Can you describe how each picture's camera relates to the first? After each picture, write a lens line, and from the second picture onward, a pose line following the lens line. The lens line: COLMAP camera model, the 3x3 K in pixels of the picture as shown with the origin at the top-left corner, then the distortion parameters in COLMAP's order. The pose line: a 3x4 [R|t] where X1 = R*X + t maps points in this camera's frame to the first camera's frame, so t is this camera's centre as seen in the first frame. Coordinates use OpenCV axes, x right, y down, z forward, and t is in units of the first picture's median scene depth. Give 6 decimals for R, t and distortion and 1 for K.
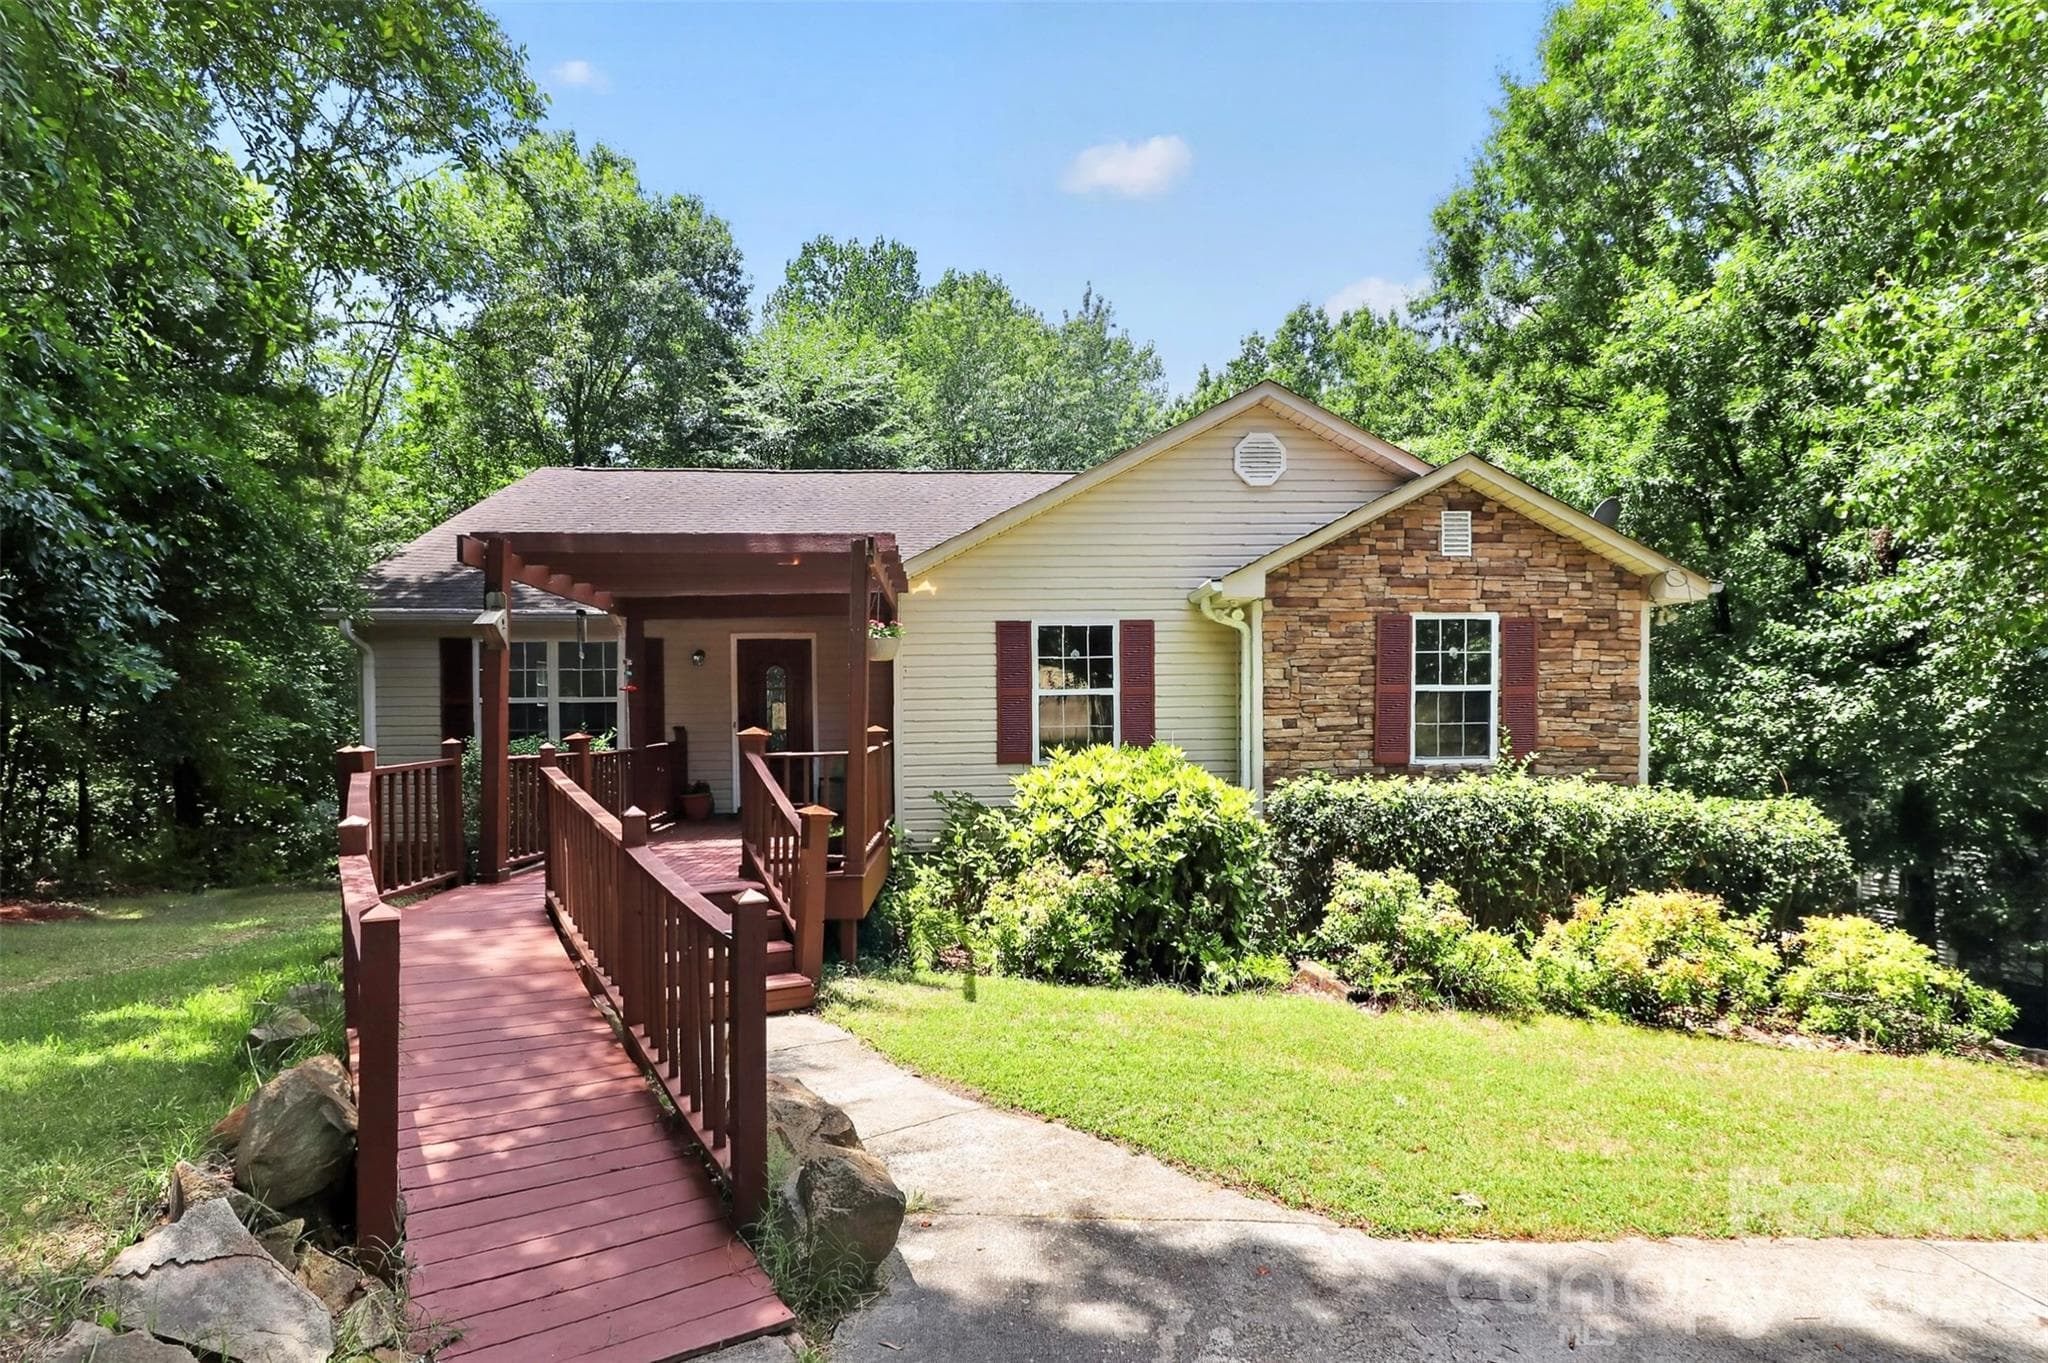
lens RADIAL K [[987.2, 0, 1028.6], [0, 987.2, 690.4], [0, 0, 1]] dist [-0.000262, -0.012197]
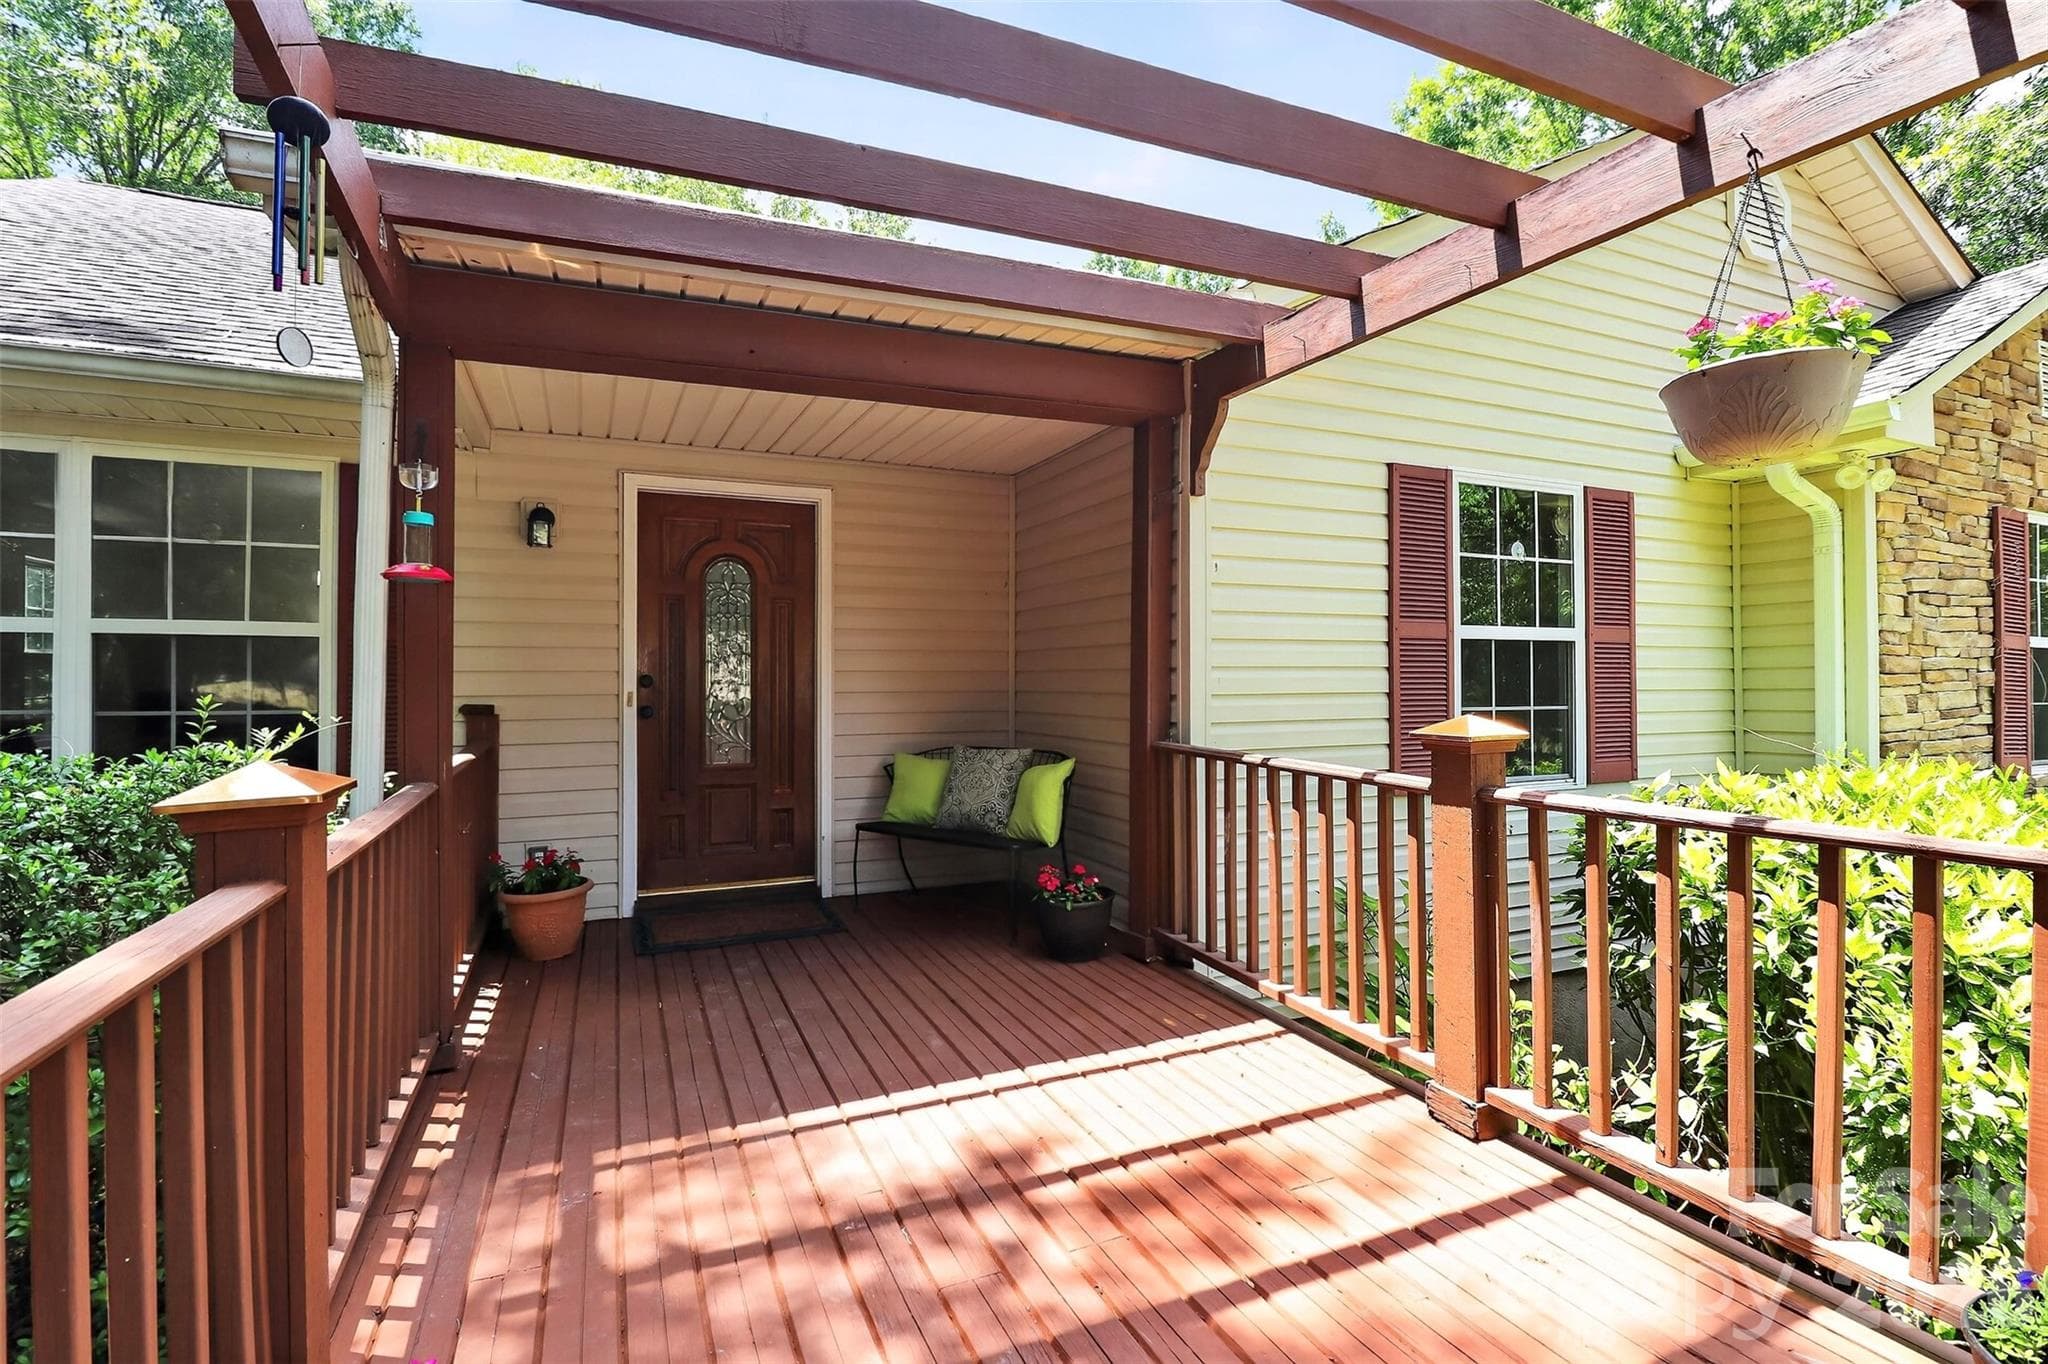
lens RADIAL K [[987.2, 0, 1028.6], [0, 987.2, 690.9], [0, 0, 1]] dist [-0.000262, -0.012197]
pose [[0.937660, 0.010006, 0.347409, -0.327902], [-0.015013, 0.999819, 0.011724, 0.026591], [-0.347228, -0.016209, 0.937641, 0.647402]]
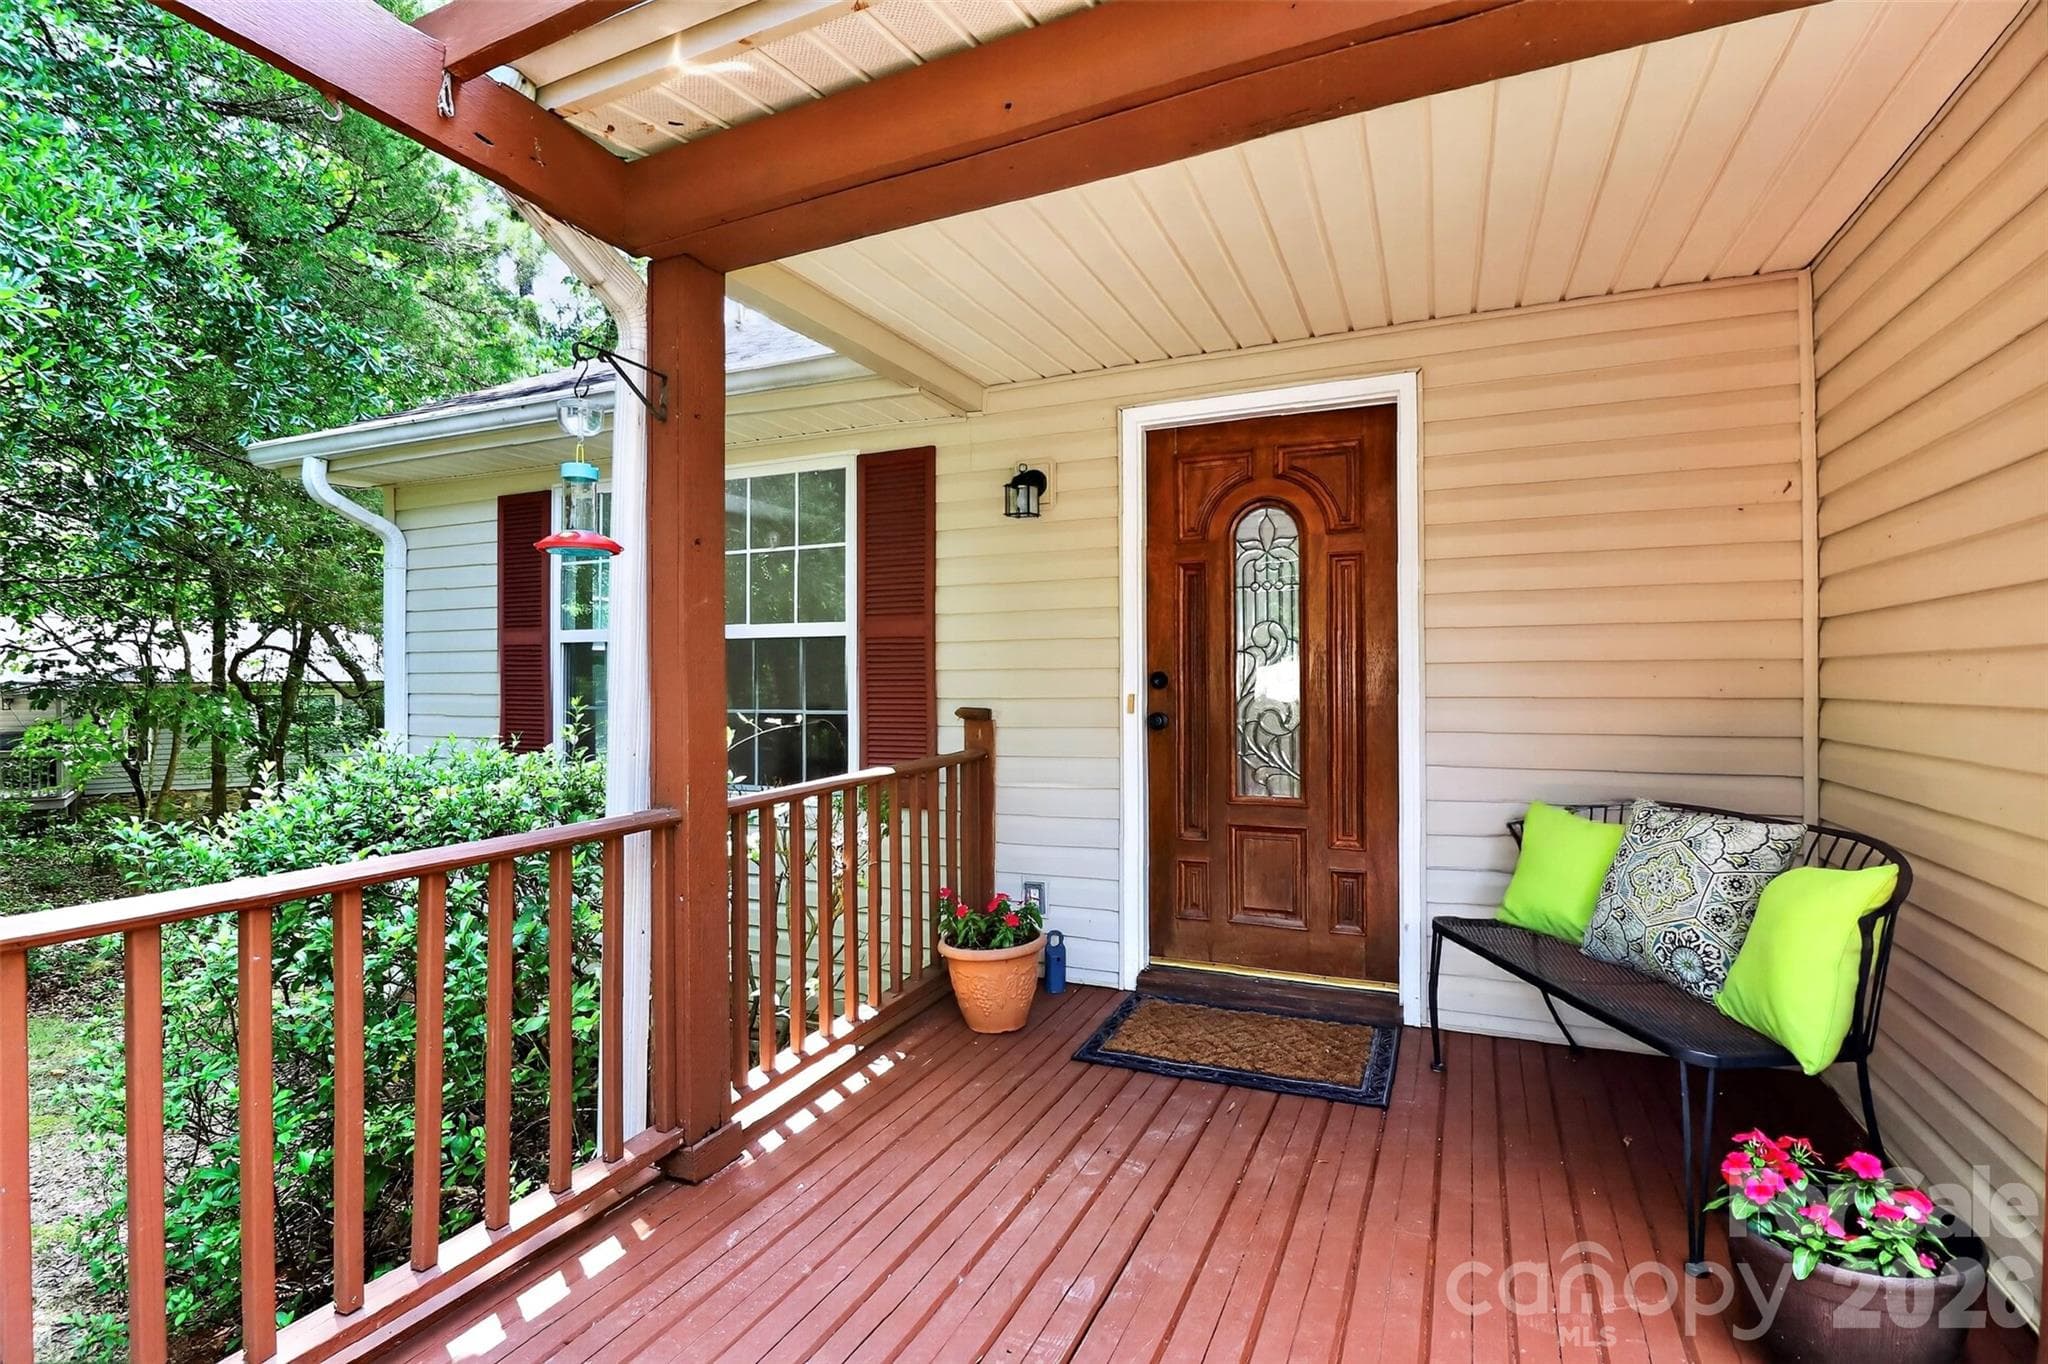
lens RADIAL K [[972.0, 0, 1024.0], [0, 972.0, 682.0], [0, 0, 1]] dist [0.001030, 0.000177]
pose [[0.882044, 0.009225, -0.471076, -0.211946], [-0.003077, 0.999900, 0.013818, 0.026080], [0.471156, -0.010738, 0.881984, 0.822541]]
